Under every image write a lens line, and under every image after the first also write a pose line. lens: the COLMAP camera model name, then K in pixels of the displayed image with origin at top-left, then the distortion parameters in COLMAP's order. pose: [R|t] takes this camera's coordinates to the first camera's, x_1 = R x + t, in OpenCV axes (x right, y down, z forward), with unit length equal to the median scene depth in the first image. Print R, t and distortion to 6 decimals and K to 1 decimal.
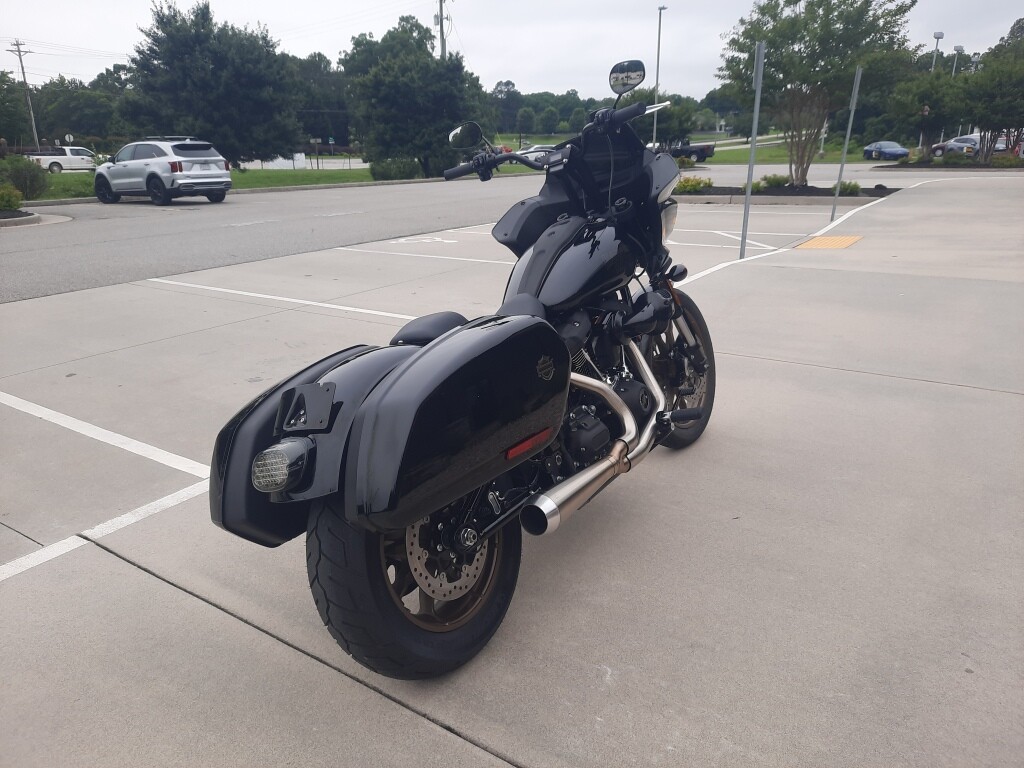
lens RADIAL K [[753.2, 0, 506.9], [0, 753.2, 387.3], [0, 0, 1]] dist [0.006810, 0.001892]
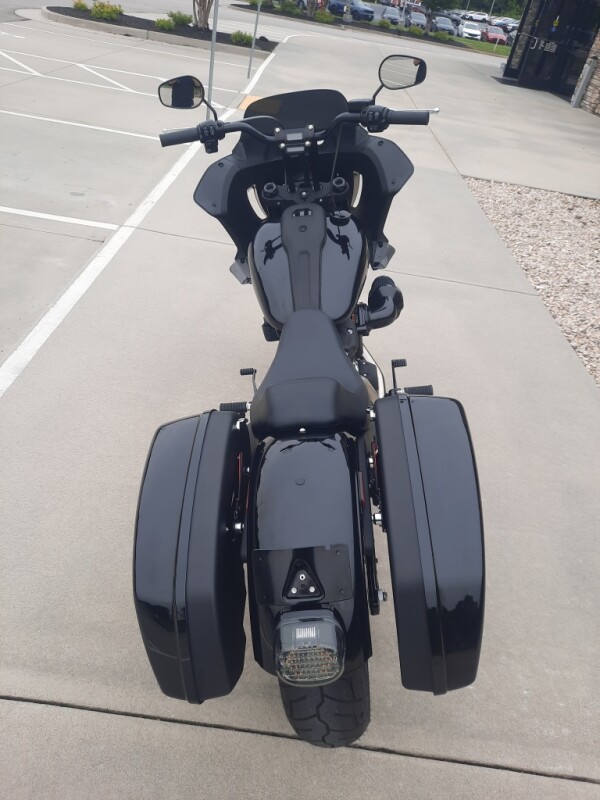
lens RADIAL K [[588.4, 0, 300.0], [0, 588.4, 400.0], [0, 0, 1]] dist [0.006810, 0.001892]
pose [[0.837042, -0.183424, 0.515476, -0.348231], [-0.001273, 0.941476, 0.337077, -0.231256], [-0.547137, -0.282804, 0.787822, 0.310217]]
